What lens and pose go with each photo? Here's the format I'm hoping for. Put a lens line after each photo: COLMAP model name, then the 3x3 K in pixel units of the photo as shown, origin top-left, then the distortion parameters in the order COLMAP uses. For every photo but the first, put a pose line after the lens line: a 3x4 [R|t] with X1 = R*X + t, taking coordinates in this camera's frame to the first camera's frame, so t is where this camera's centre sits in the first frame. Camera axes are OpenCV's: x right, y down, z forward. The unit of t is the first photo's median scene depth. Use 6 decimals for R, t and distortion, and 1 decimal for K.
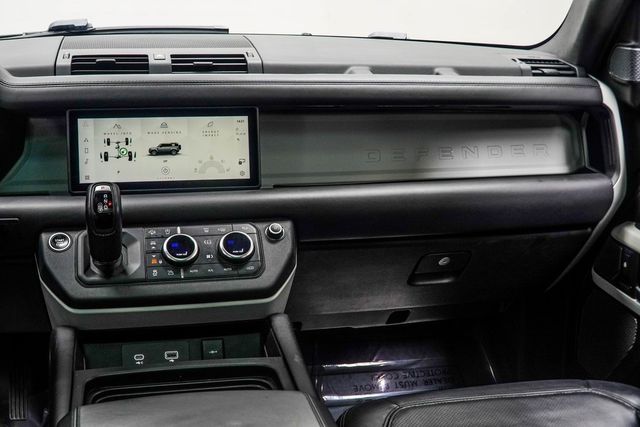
lens RADIAL K [[890.3, 0, 301.1], [0, 890.3, 200.9], [0, 0, 1]] dist [-0.140855, -0.129050]
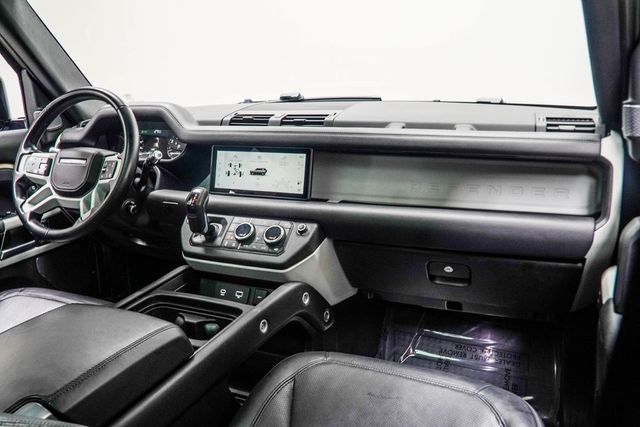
lens RADIAL K [[535.8, 0, 307.6], [0, 535.8, 213.4], [0, 0, 1]] dist [-0.008550, 0.010984]
pose [[0.796885, 0.109940, -0.594043, 0.515812], [-0.099506, 0.993758, 0.050433, -0.039620], [0.595880, 0.018922, 0.802851, 0.244036]]
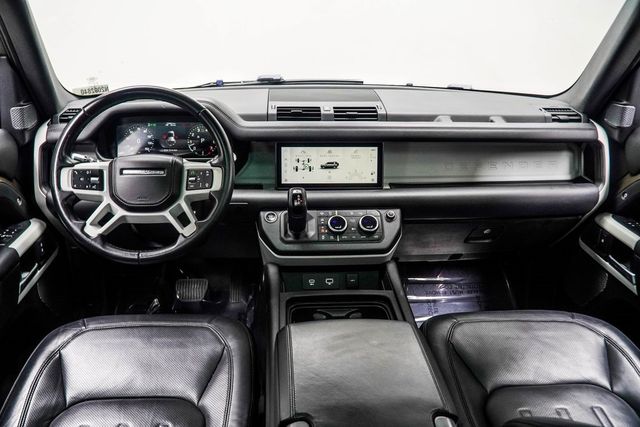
lens RADIAL K [[535.8, 0, 307.6], [0, 535.8, 213.4], [0, 0, 1]] dist [-0.008550, 0.010984]
pose [[0.989032, 0.050263, -0.138888, -0.042864], [-0.032107, 0.990995, 0.129996, -0.099167], [0.144171, -0.124110, 0.981739, -0.066633]]
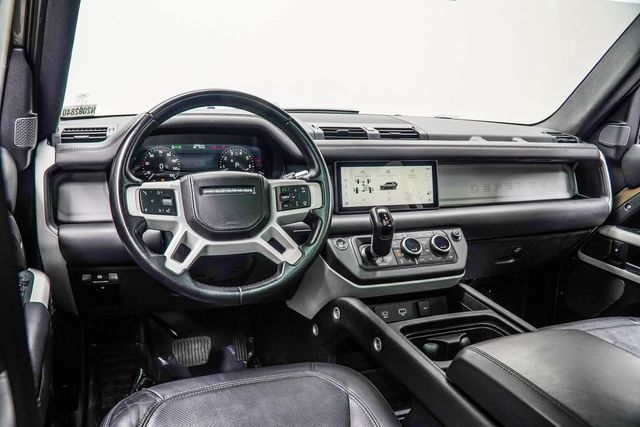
lens RADIAL K [[535.8, 0, 307.6], [0, 535.8, 213.4], [0, 0, 1]] dist [-0.008550, 0.010984]
pose [[0.985492, -0.011240, 0.169349, -0.461346], [0.010768, 0.999935, 0.003706, -0.012436], [-0.169379, -0.001829, 0.985549, 0.045867]]
